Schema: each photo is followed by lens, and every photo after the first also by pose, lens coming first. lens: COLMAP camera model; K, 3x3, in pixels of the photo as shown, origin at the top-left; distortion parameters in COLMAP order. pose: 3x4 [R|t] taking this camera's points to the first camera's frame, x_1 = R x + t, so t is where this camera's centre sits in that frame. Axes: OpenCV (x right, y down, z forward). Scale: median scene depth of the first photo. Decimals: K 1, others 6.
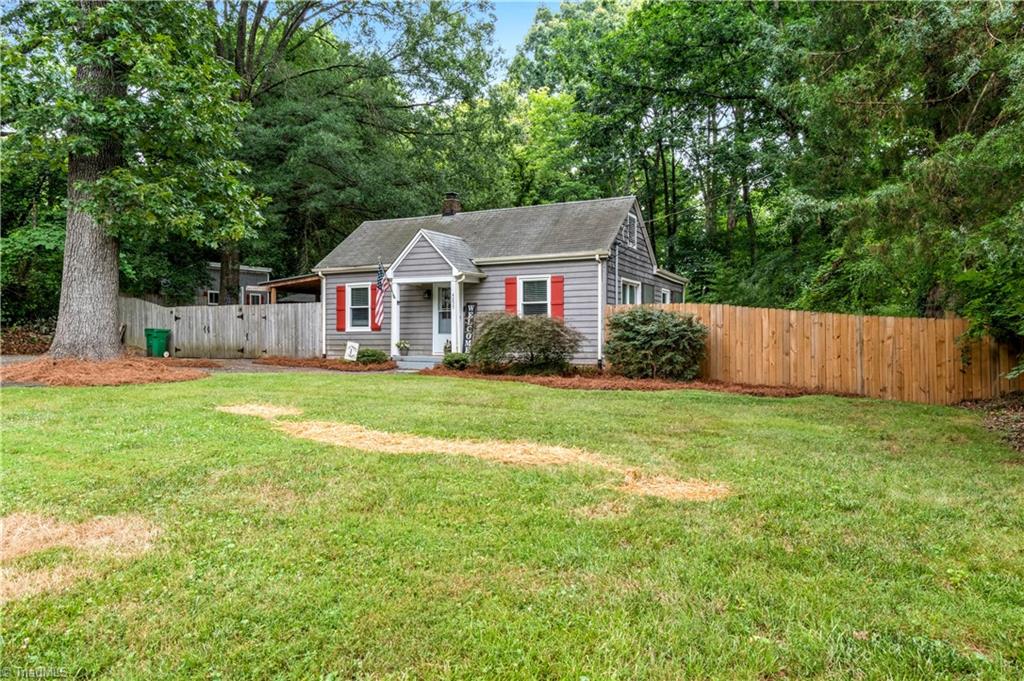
lens RADIAL K [[619.4, 0, 512.0], [0, 619.4, 340.5], [0, 0, 1]] dist [0.000974, 0.000114]
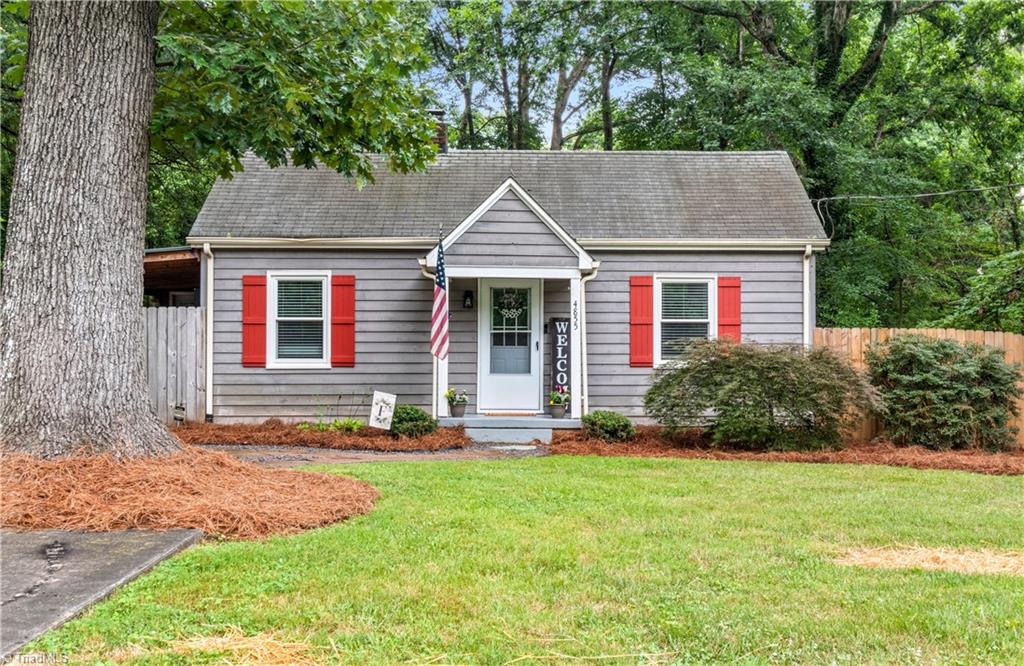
lens RADIAL K [[990.2, 0, 514.2], [0, 990.2, 358.8], [0, 0, 1]] dist [0.009951, 0.014269]
pose [[0.896544, 0.005023, 0.442926, -0.490762], [-0.000192, 0.999940, -0.010952, -0.014670], [-0.442955, 0.009734, 0.896491, 0.228064]]
